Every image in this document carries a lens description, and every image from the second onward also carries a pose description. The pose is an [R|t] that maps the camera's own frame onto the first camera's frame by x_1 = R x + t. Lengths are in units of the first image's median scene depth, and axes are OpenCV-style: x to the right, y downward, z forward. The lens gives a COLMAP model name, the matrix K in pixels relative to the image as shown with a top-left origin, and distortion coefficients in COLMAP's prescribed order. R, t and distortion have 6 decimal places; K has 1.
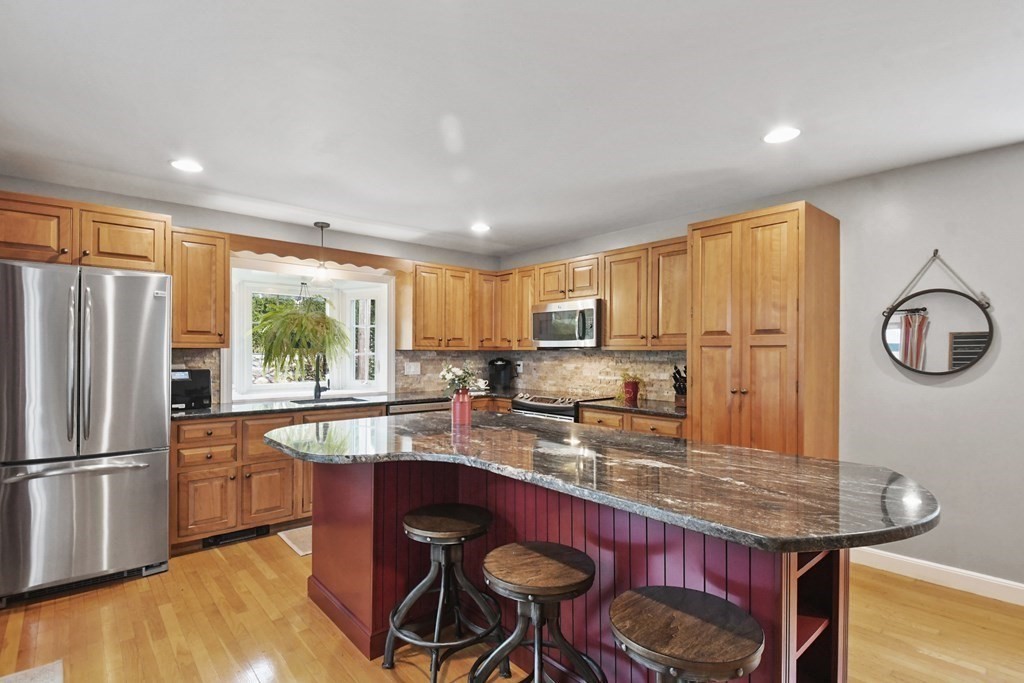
lens RADIAL K [[495.3, 0, 502.1], [0, 495.3, 354.7], [0, 0, 1]] dist [0.003865, -0.007410]
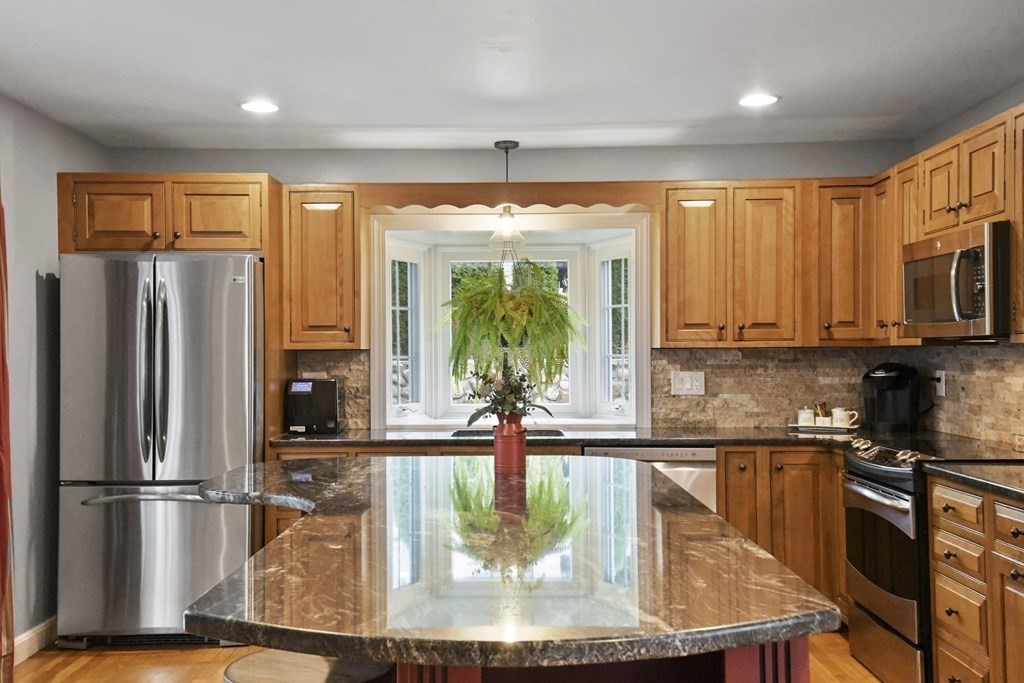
lens RADIAL K [[1050.8, 0, 486.9], [0, 1050.8, 350.6], [0, 0, 1]] dist [0.127297, 0.000000]
pose [[0.742922, -0.009910, -0.669304, 0.490264], [0.004742, 0.999943, -0.009543, 0.003505], [0.669361, 0.003916, 0.742927, 0.024332]]
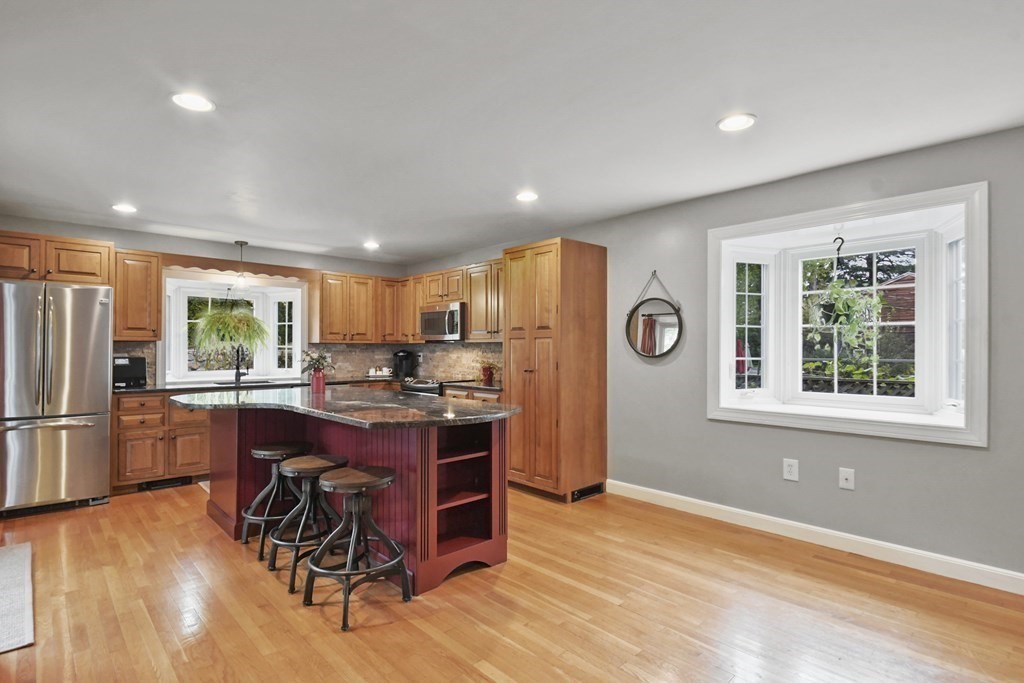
lens RADIAL K [[516.5, 0, 511.6], [0, 516.5, 345.8], [0, 0, 1]] dist [-0.002318, -0.005170]
pose [[0.999482, -0.001692, 0.032138, 0.281301], [0.002088, 0.999922, -0.012282, 0.016015], [-0.032114, 0.012342, 0.999408, -0.330504]]
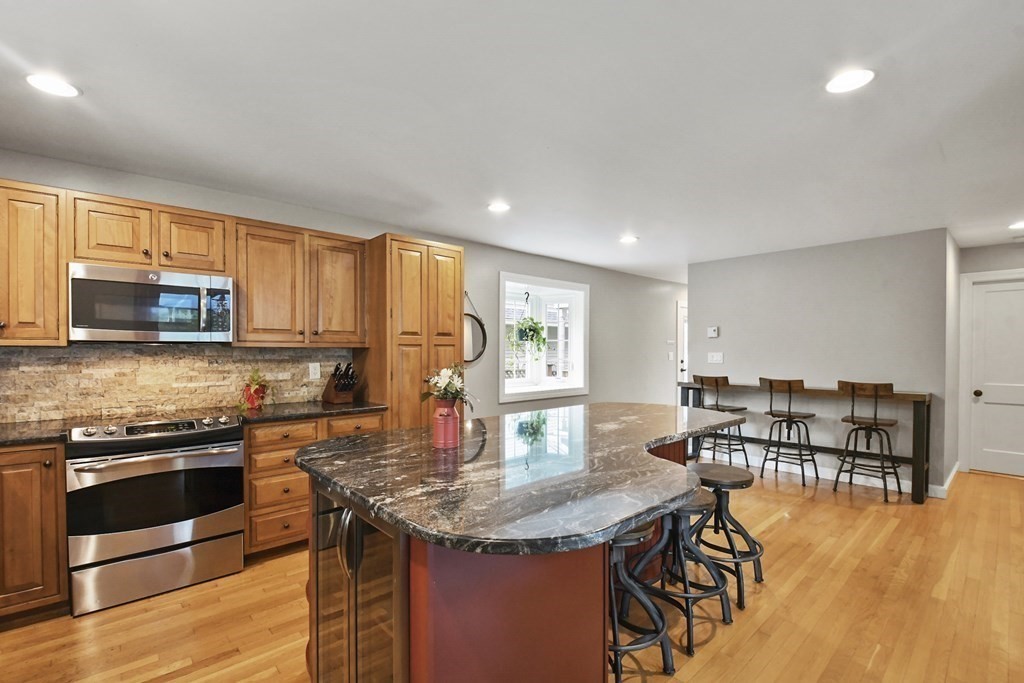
lens RADIAL K [[458.4, 0, 513.5], [0, 458.4, 361.2], [0, 0, 1]] dist [0.009475, -0.016913]
pose [[-0.045928, -0.029787, 0.998501, -0.518922], [0.000980, 0.999553, 0.029864, -0.007811], [-0.998944, 0.002350, -0.045878, 0.615180]]
